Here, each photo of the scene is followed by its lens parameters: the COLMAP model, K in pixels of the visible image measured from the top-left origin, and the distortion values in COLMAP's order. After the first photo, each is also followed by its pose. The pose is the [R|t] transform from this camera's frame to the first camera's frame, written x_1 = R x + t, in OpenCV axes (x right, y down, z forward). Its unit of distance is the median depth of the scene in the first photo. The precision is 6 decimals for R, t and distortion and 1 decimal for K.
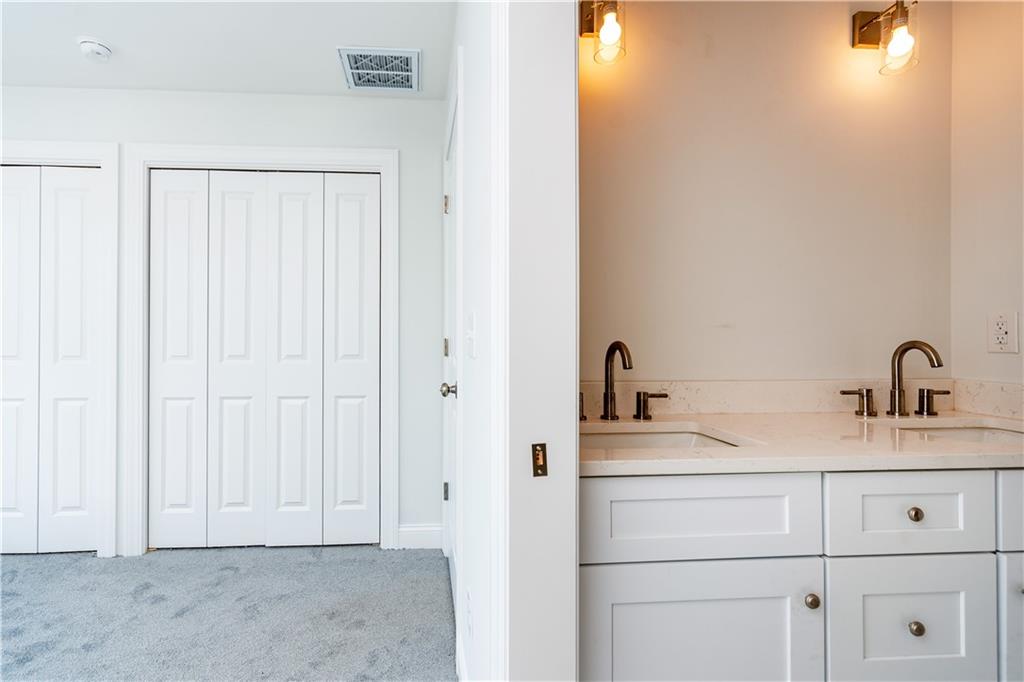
lens RADIAL K [[472.8, 0, 513.9], [0, 472.8, 327.3], [0, 0, 1]] dist [0.000938, 0.000114]
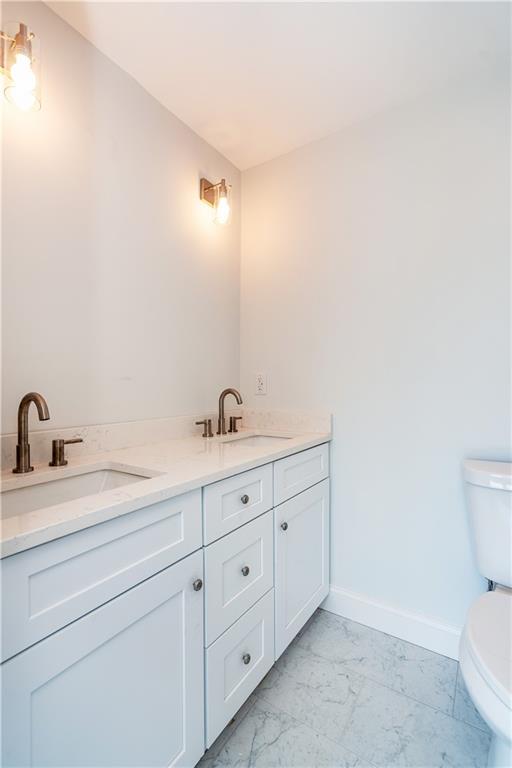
lens RADIAL K [[352.9, 0, 232.4], [0, 352.9, 388.2], [0, 0, 1]] dist [-0.009554, -0.000200]
pose [[0.739297, -0.008772, 0.673323, 0.022779], [-0.006177, 0.999785, 0.019807, 0.002865], [-0.673351, -0.018802, 0.739083, 0.116528]]
